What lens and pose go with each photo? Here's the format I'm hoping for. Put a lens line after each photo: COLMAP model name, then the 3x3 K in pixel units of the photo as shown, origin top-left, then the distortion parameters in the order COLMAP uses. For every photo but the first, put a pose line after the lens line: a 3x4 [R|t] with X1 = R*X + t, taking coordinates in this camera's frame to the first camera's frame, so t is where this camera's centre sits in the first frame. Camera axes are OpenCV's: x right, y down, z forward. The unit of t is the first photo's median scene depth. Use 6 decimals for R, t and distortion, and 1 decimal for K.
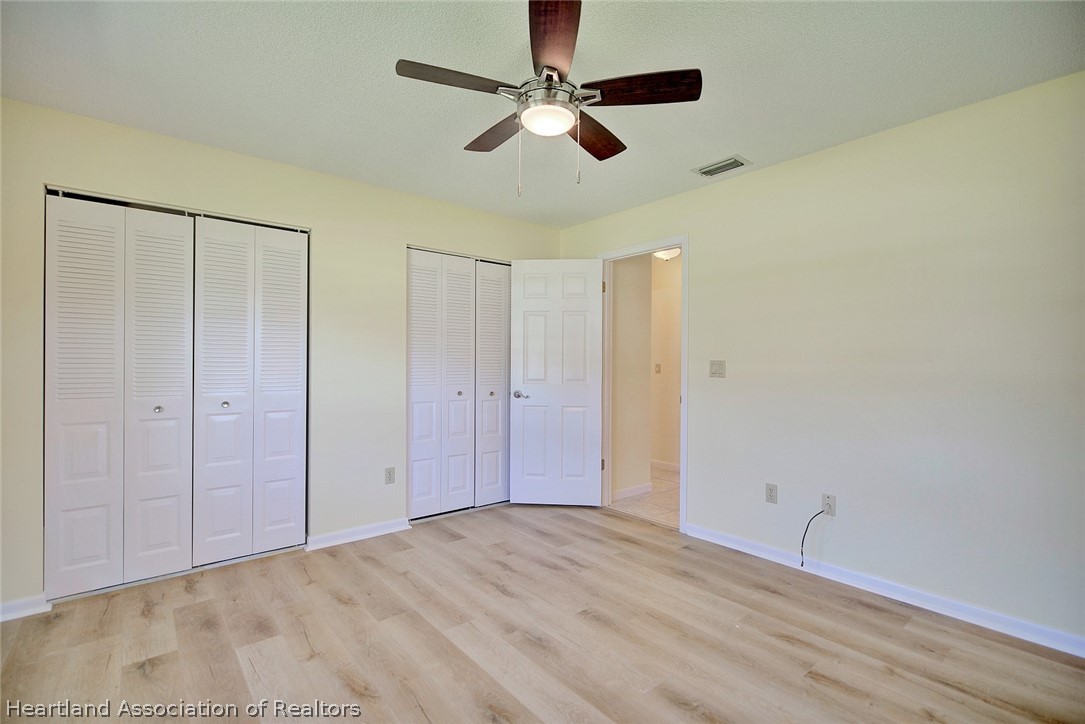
lens RADIAL K [[498.6, 0, 544.1], [0, 498.6, 363.2], [0, 0, 1]] dist [-0.002221, -0.000686]
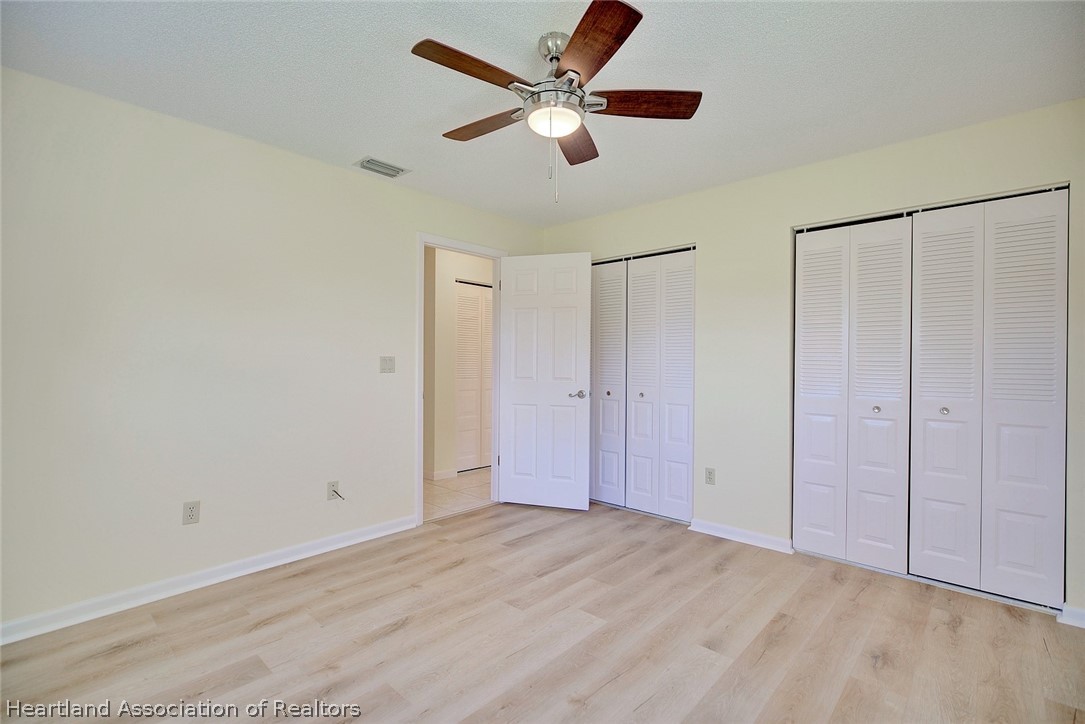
lens RADIAL K [[505.8, 0, 542.5], [0, 505.8, 362.0], [0, 0, 1]] dist [-0.001699, -0.000543]
pose [[0.097069, -0.002257, -0.995275, 0.231769], [-0.005895, 0.999979, -0.002842, 0.001012], [0.995260, 0.006143, 0.097054, 0.200732]]
